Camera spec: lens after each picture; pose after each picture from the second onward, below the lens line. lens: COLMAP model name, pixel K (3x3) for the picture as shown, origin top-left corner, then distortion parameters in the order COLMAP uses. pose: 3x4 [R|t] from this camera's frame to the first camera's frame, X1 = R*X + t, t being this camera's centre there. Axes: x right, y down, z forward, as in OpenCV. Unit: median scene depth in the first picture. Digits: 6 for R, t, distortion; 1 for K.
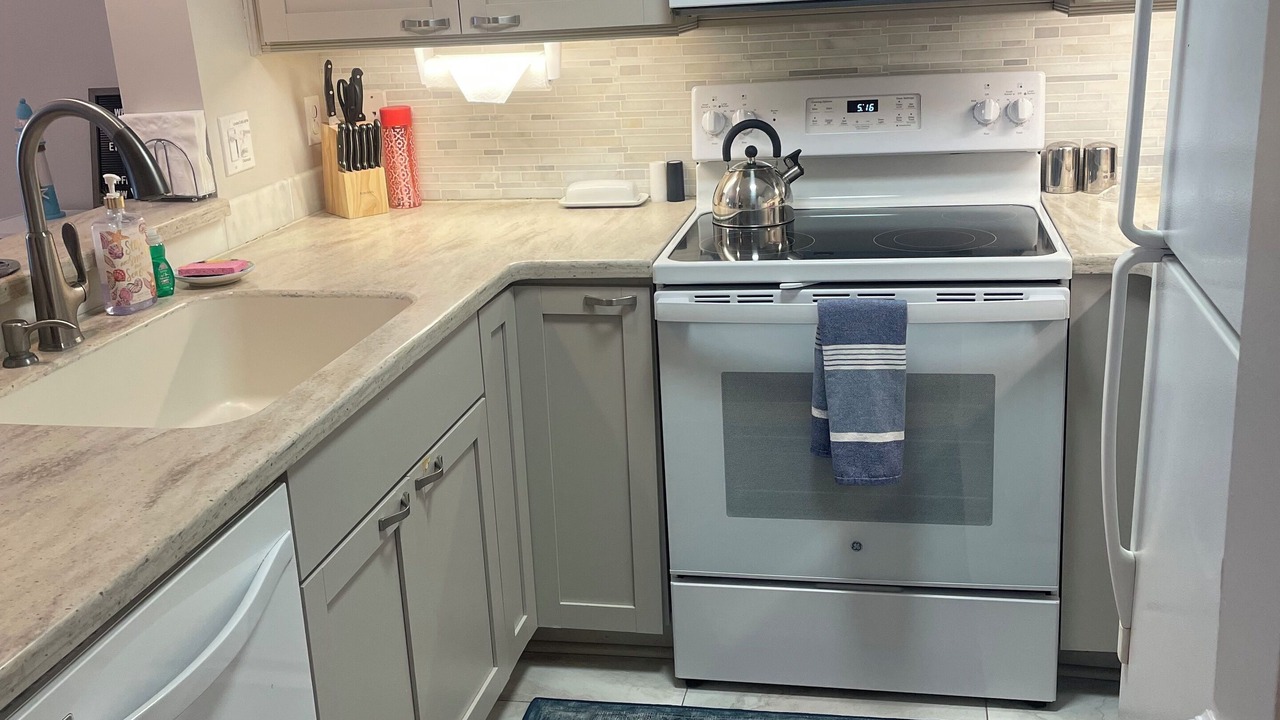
lens RADIAL K [[1277.0, 0, 629.9], [0, 1277.0, 363.6], [0, 0, 1]] dist [0.057295, 0.000000]
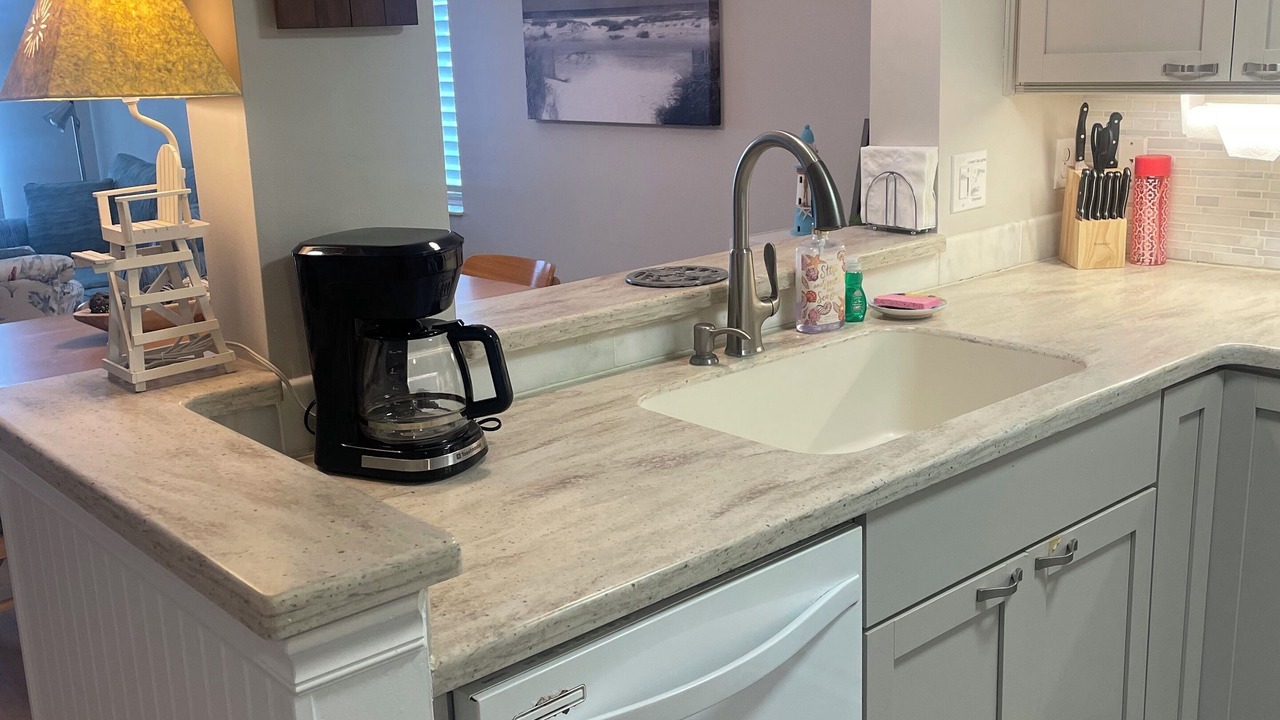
lens RADIAL K [[1277.0, 0, 629.3], [0, 1277.0, 349.2], [0, 0, 1]] dist [0.057295, 0.000000]
pose [[0.800354, 0.165385, -0.576265, 0.100496], [-0.184367, 0.982516, 0.025916, -0.025479], [0.570475, 0.085502, 0.816852, 0.055957]]
